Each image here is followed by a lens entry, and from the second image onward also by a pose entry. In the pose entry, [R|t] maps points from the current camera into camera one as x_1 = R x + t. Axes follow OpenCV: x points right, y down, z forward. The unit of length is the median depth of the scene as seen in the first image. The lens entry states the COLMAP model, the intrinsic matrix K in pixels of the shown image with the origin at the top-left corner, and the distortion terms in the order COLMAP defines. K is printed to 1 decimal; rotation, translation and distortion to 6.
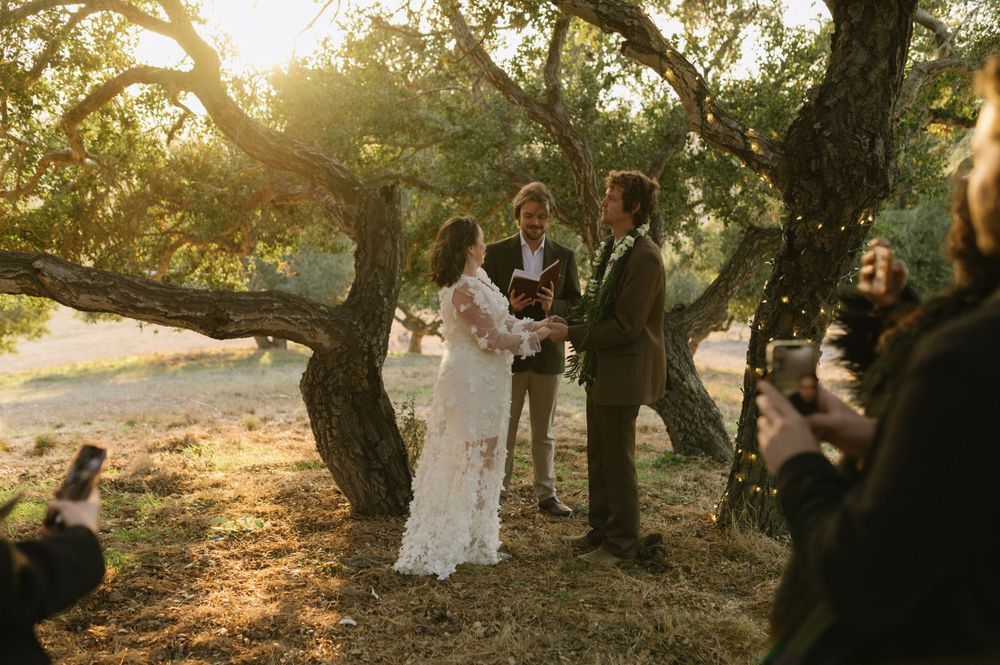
lens RADIAL K [[965.2, 0, 496.5], [0, 965.2, 332.7], [0, 0, 1]] dist [-0.001242, 0.000000]
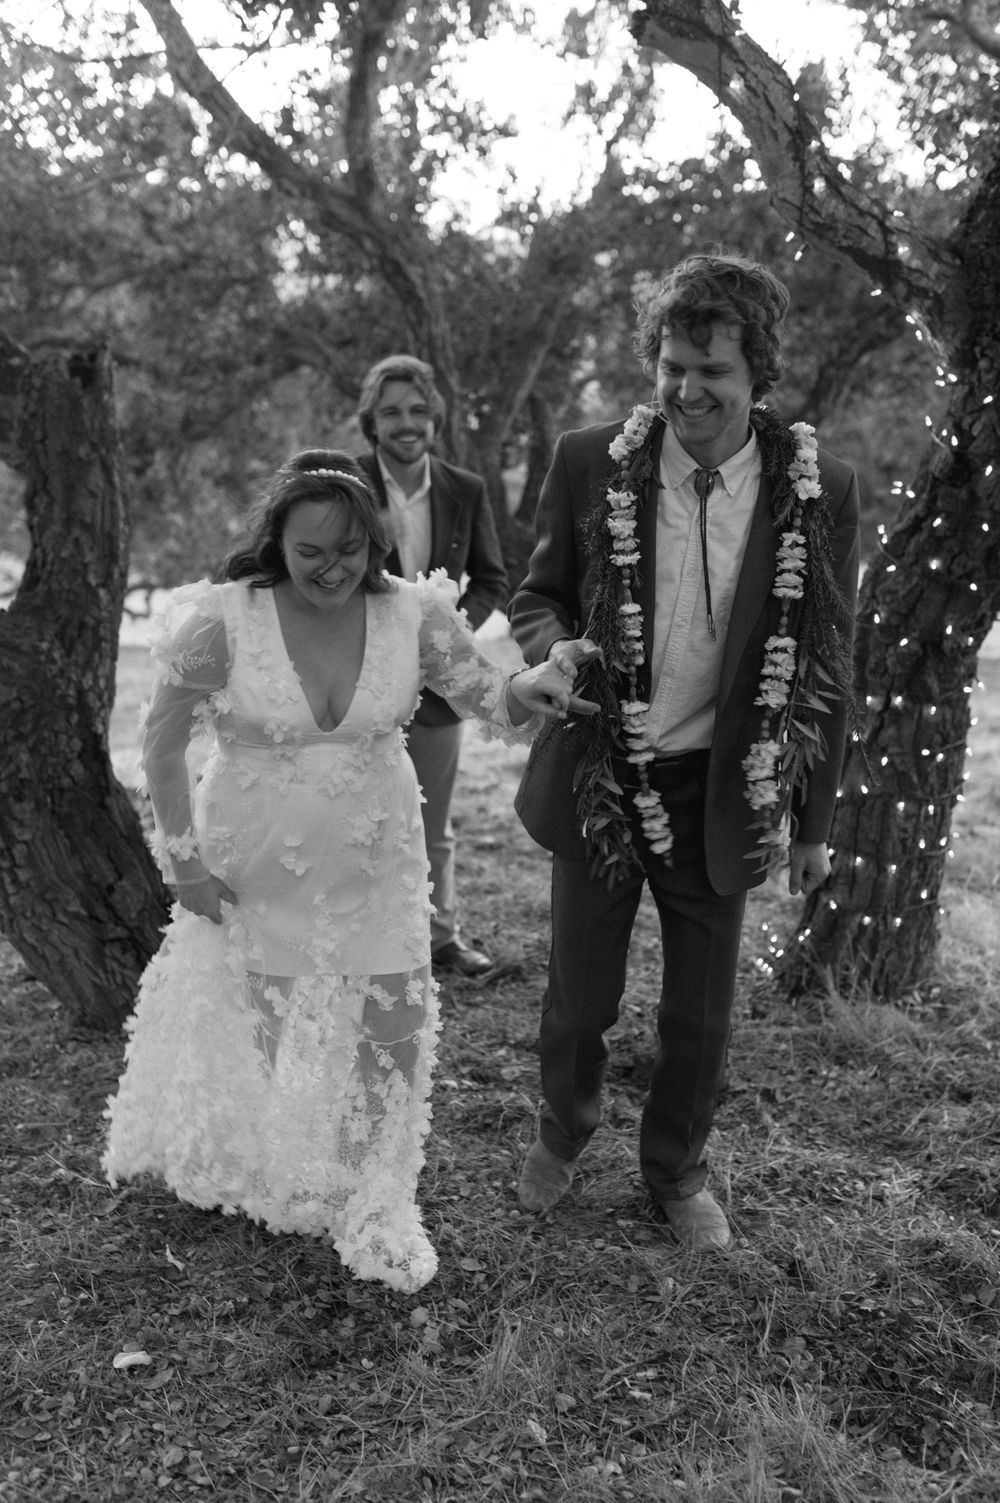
lens RADIAL K [[1450.7, 0, 507.8], [0, 1450.7, 752.3], [0, 0, 1]] dist [-0.001242, 0.000000]
pose [[0.977522, -0.073234, 0.197708, -0.068236], [0.050443, 0.991738, 0.117949, -0.031678], [-0.204712, -0.105324, 0.973139, 0.245786]]
